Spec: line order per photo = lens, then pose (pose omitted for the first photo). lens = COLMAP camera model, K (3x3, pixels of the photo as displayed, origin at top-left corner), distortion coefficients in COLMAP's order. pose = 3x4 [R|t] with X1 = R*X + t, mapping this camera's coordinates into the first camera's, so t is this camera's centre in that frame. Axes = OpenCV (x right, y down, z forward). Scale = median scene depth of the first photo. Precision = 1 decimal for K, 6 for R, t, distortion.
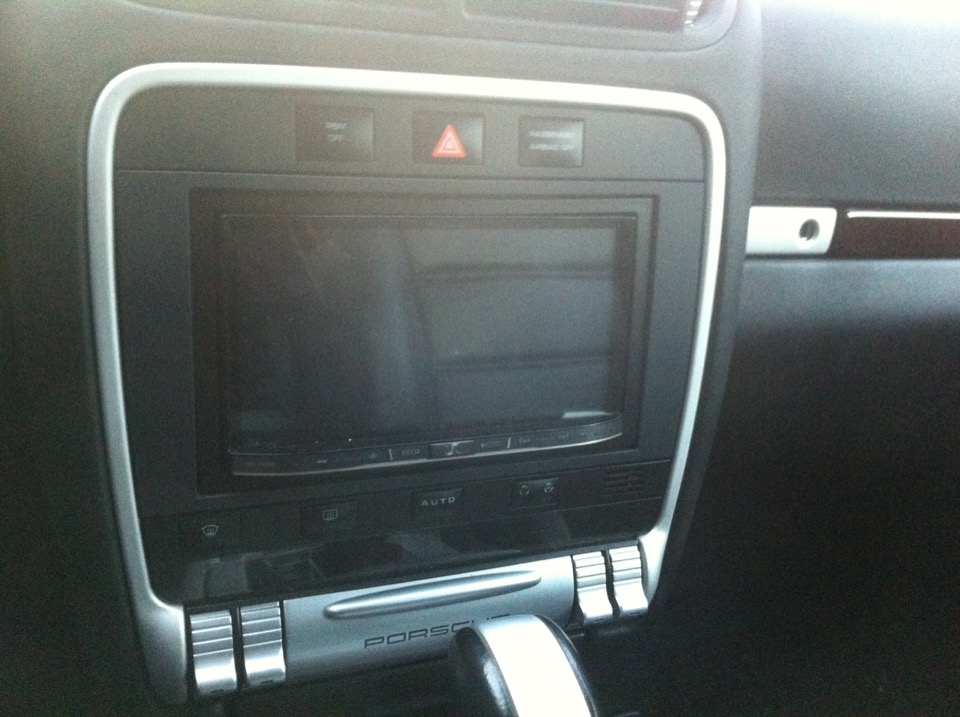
lens RADIAL K [[799.7, 0, 480.0], [0, 799.7, 358.5], [0, 0, 1]] dist [0.057011, -0.113130]
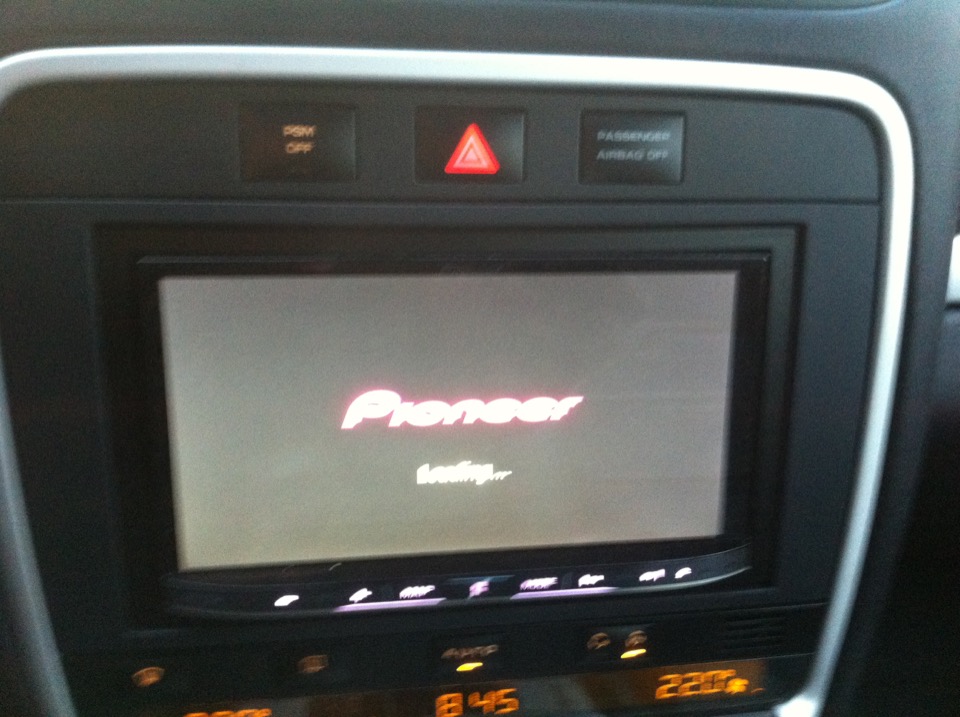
lens RADIAL K [[799.7, 0, 480.0], [0, 799.7, 358.5], [0, 0, 1]] dist [0.057011, -0.113130]
pose [[0.979882, 0.022442, -0.198310, 0.099063], [-0.028605, 0.999191, -0.028270, -0.069002], [0.197515, 0.033374, 0.979732, 0.315165]]
